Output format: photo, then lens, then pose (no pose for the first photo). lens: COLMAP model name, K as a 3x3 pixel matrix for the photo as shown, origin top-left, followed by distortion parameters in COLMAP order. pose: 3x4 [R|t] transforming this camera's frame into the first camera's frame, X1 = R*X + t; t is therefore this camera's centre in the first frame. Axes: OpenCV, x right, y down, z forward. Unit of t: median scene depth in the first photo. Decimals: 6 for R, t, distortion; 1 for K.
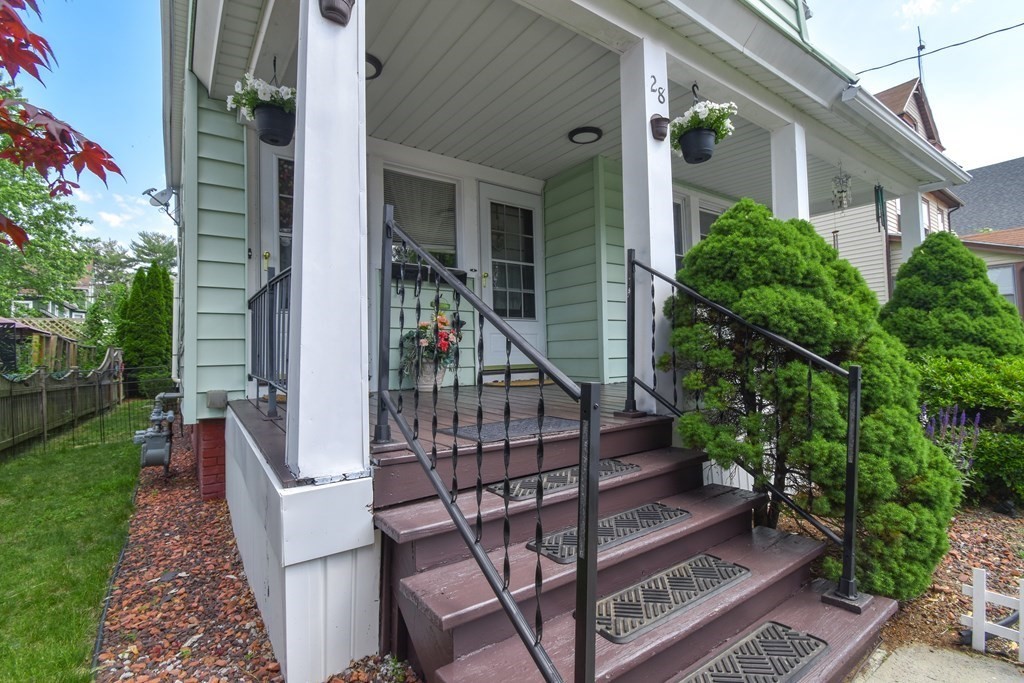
lens RADIAL K [[474.2, 0, 512.0], [0, 474.2, 341.5], [0, 0, 1]] dist [-0.023413, -0.000390]
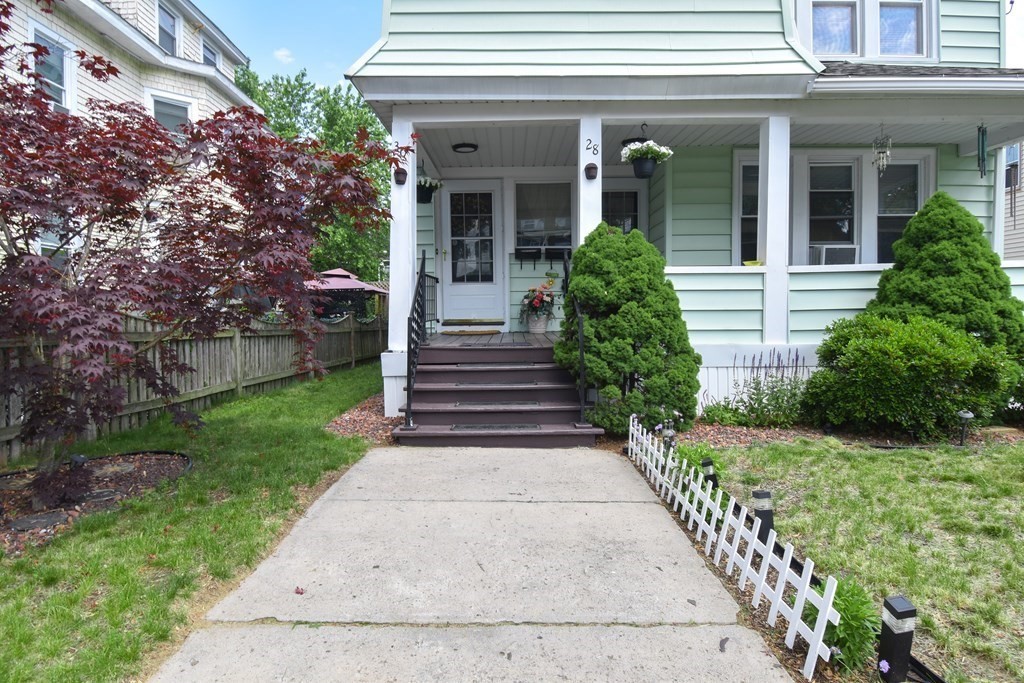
lens RADIAL K [[548.6, 0, 512.0], [0, 548.6, 341.5], [0, 0, 1]] dist [0.000837, 0.000103]
pose [[0.817539, 0.041314, -0.574389, 0.954519], [0.010197, 0.996228, 0.086170, -0.025618], [0.575783, -0.076304, 0.814034, -0.602452]]
